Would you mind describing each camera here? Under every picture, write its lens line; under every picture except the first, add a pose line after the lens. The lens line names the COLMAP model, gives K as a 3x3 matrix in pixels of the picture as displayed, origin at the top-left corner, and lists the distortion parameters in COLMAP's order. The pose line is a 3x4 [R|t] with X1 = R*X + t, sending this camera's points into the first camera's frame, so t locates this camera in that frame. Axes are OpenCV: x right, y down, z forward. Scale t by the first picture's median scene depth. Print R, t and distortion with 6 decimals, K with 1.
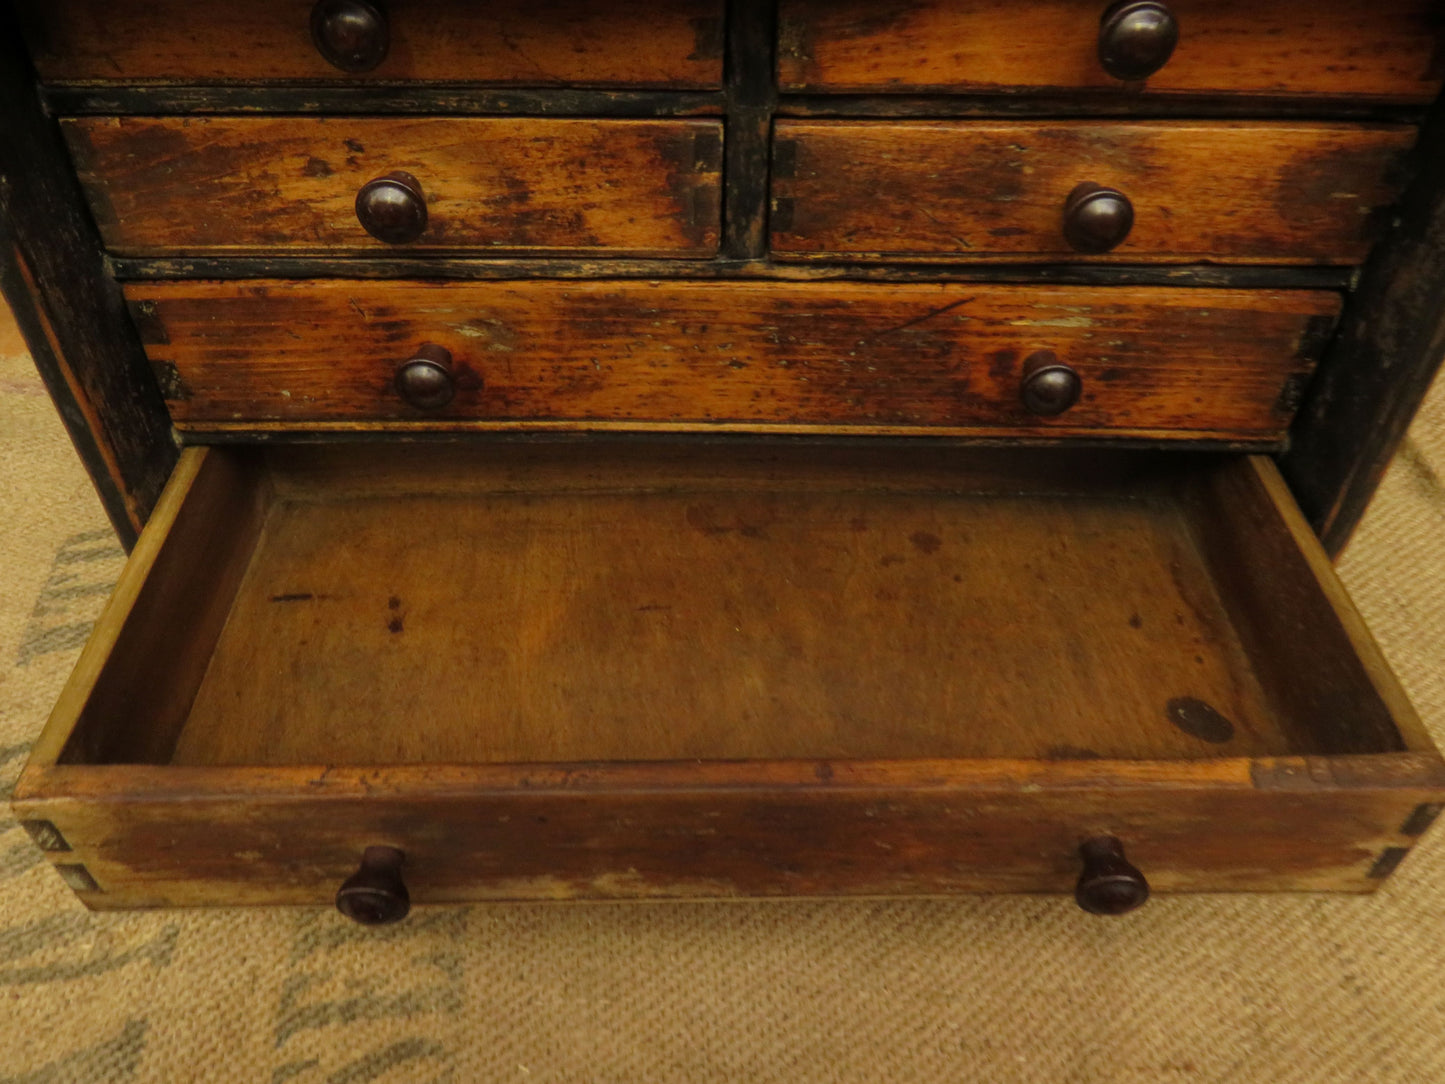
lens RADIAL K [[1133.0, 0, 725.8], [0, 1133.0, 563.0], [0, 0, 1]] dist [-0.038896, 0.021678]
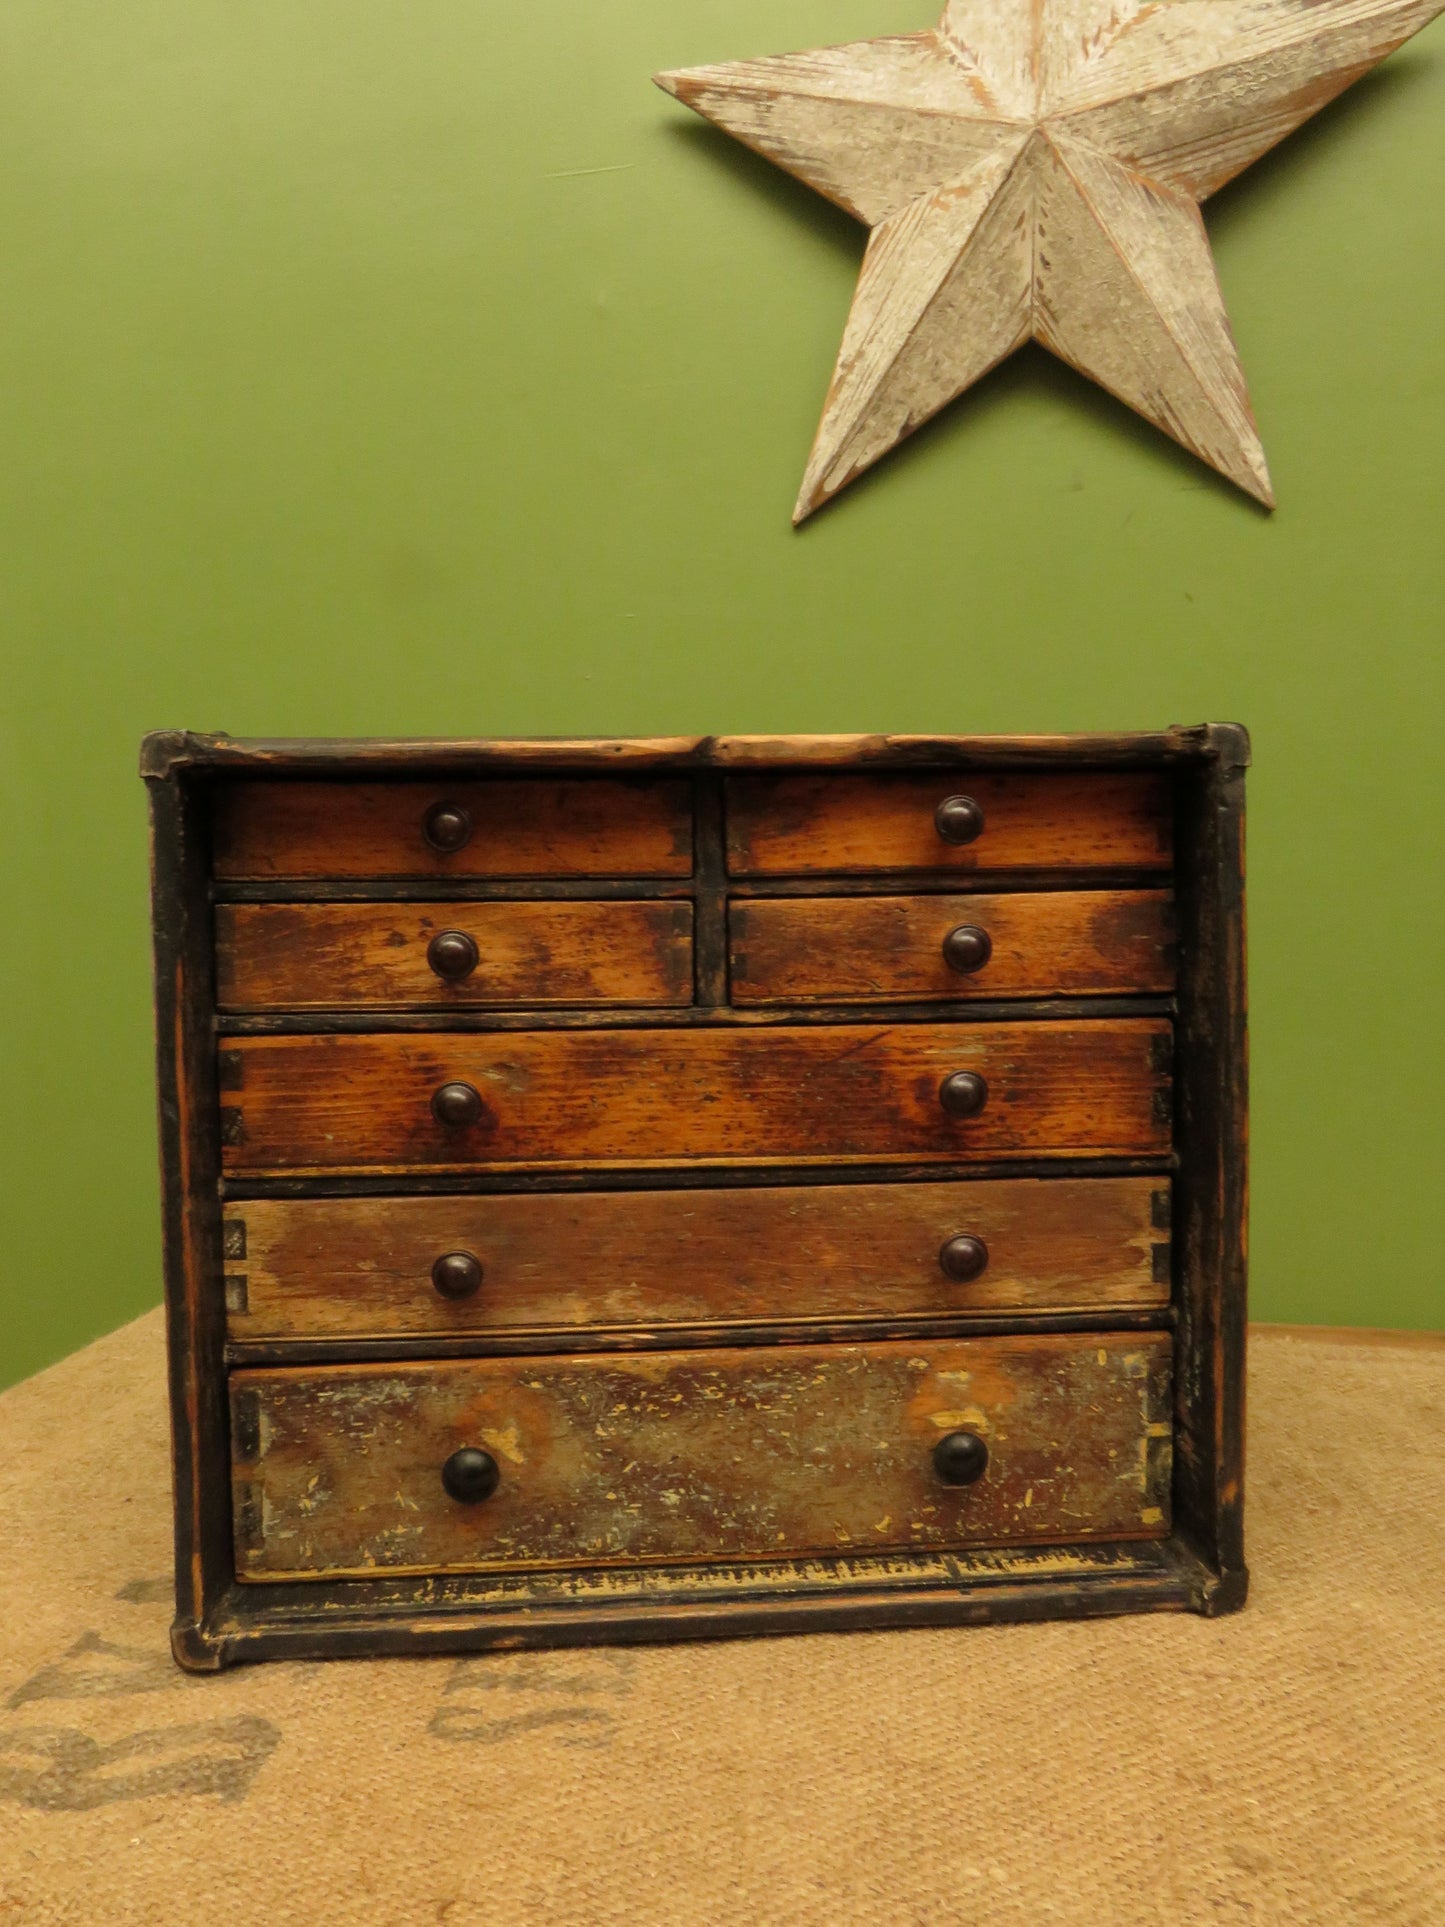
lens RADIAL K [[1321.0, 0, 728.7], [0, 1321.0, 934.1], [0, 0, 1]] dist [-0.055063, -0.023410]
pose [[0.996903, -0.029995, 0.072701, -0.069932], [0.070546, 0.749661, -0.658051, 0.651322], [-0.034763, 0.661142, 0.749455, -0.193601]]
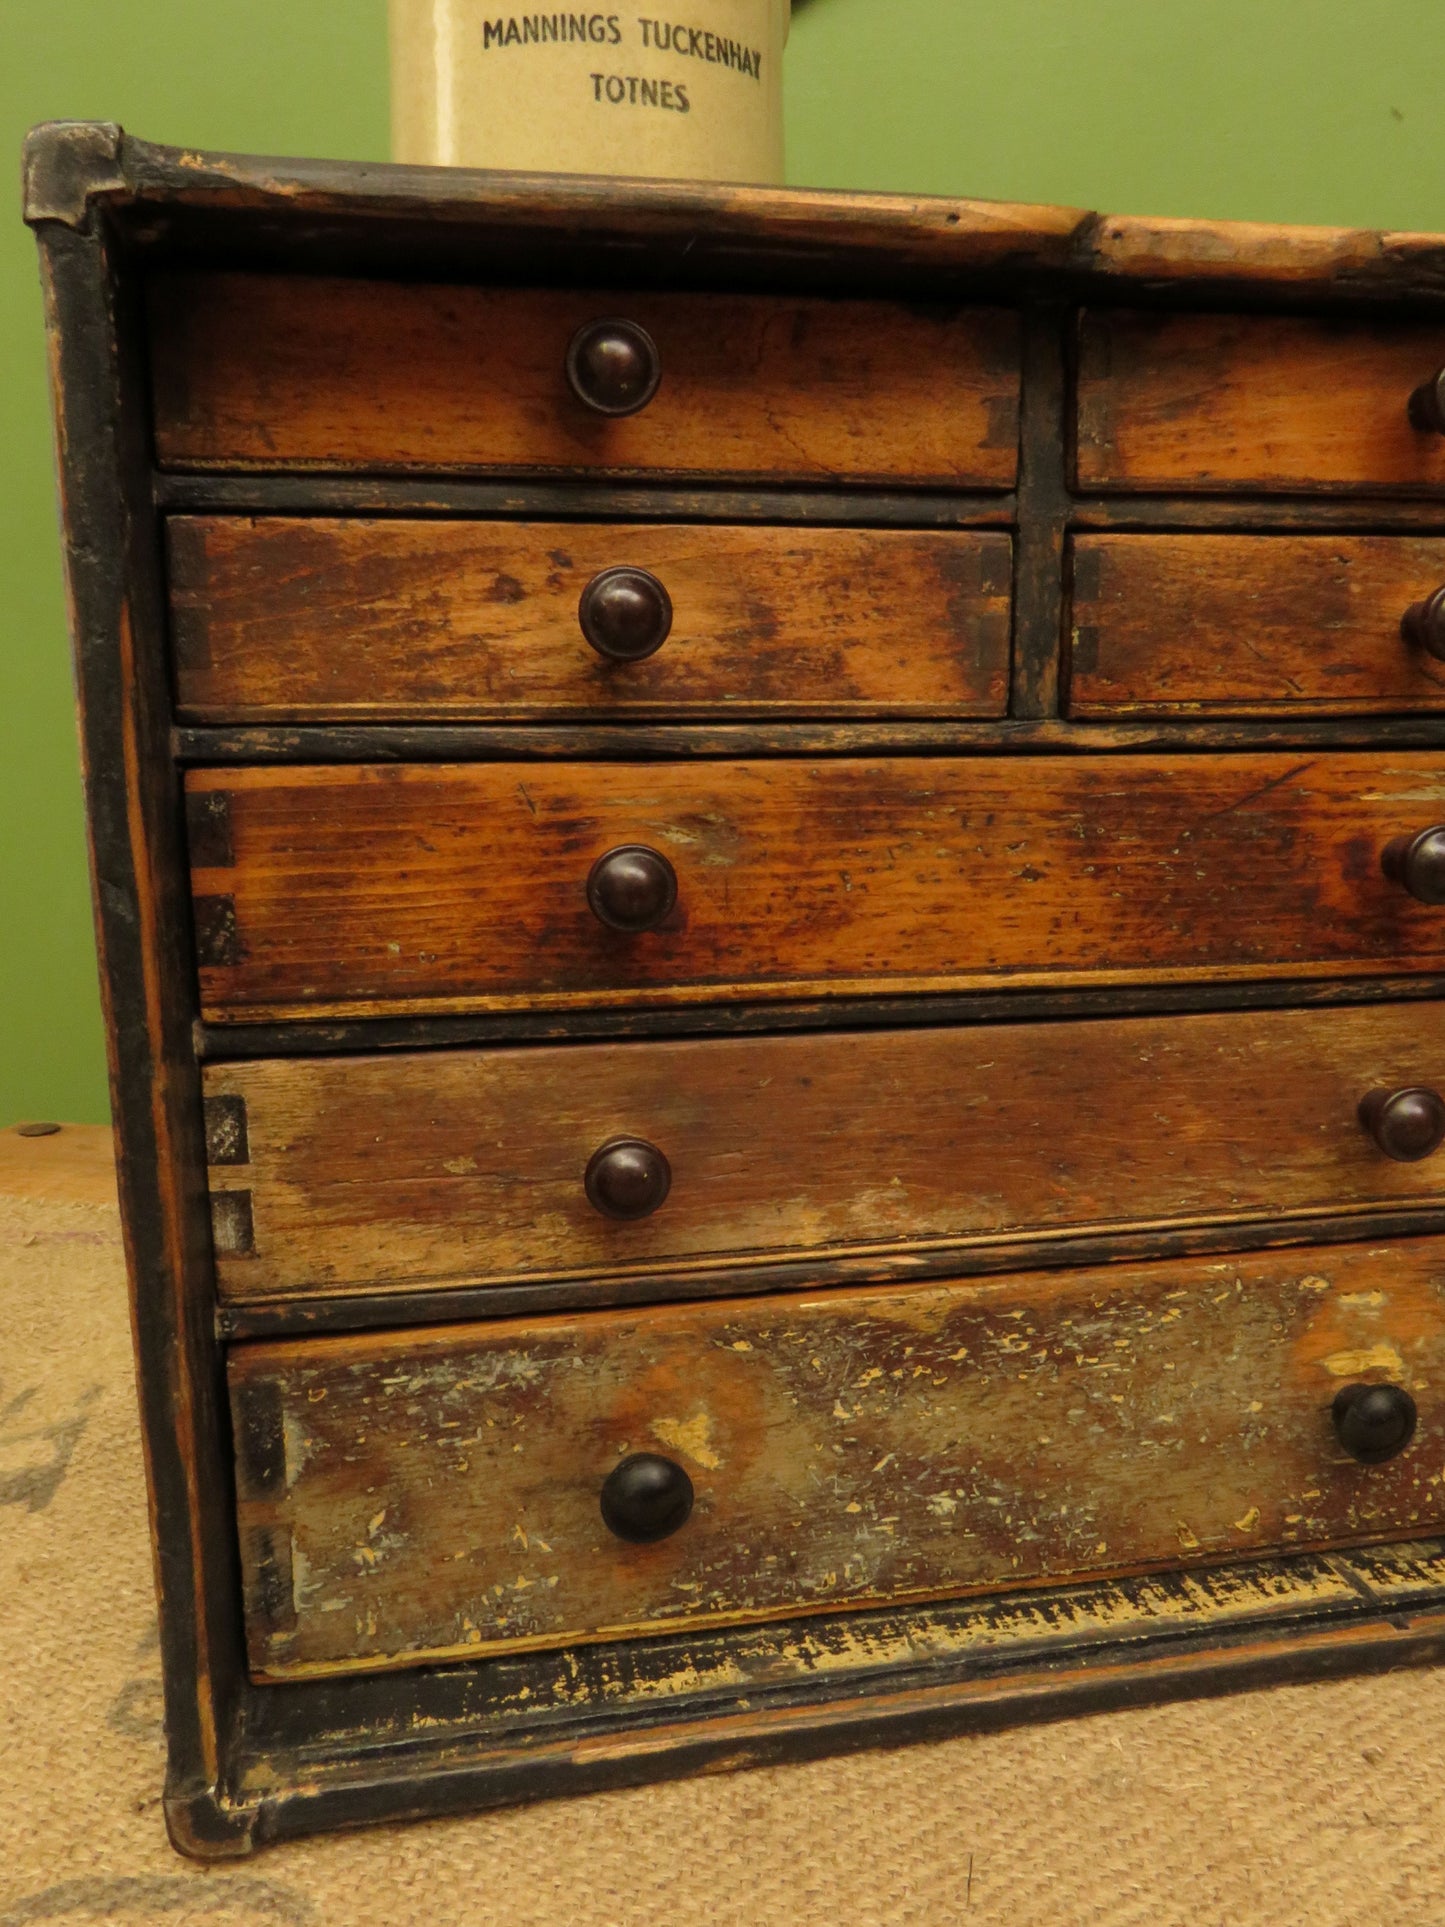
lens RADIAL K [[1455.5, 0, 717.6], [0, 1455.5, 963.6], [0, 0, 1]] dist [-0.041553, 0.014730]
pose [[0.984352, -0.054749, 0.167495, -0.361279], [0.136421, 0.838414, -0.527685, 0.351881], [-0.111540, 0.542277, 0.832763, 0.279501]]
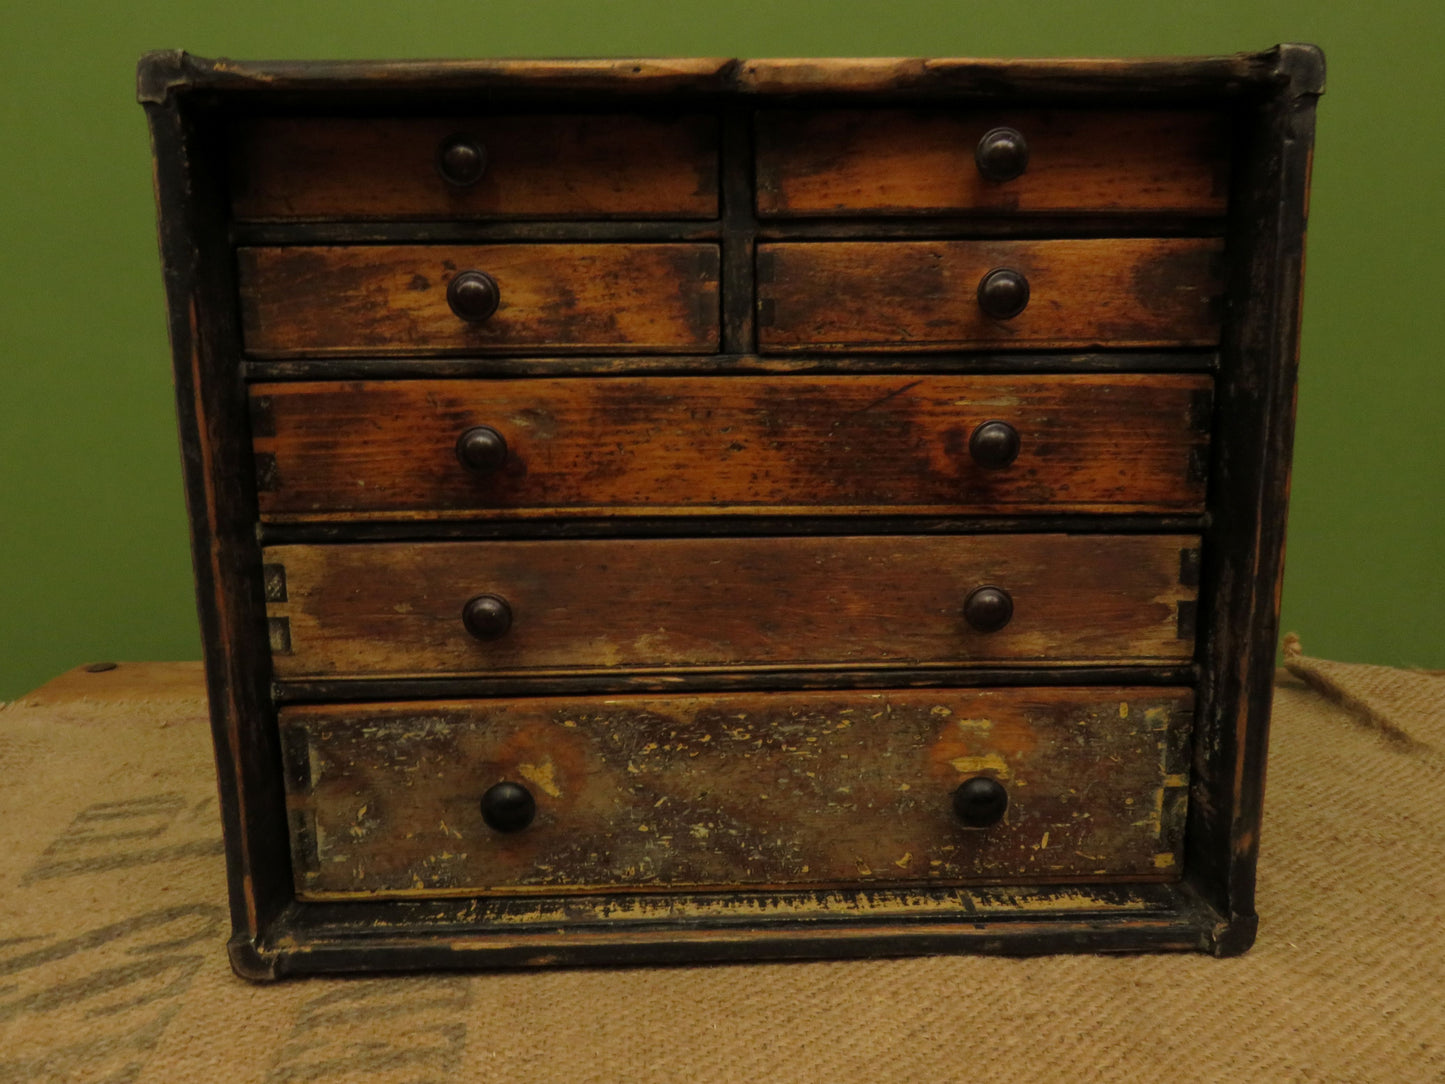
lens RADIAL K [[1133.0, 0, 729.2], [0, 1133.0, 556.6], [0, 0, 1]] dist [-0.038896, 0.021678]
pose [[0.999436, -0.031413, 0.011875, -0.016803], [0.032908, 0.845538, -0.532900, 0.592869], [0.006699, 0.532990, 0.846095, 0.030130]]
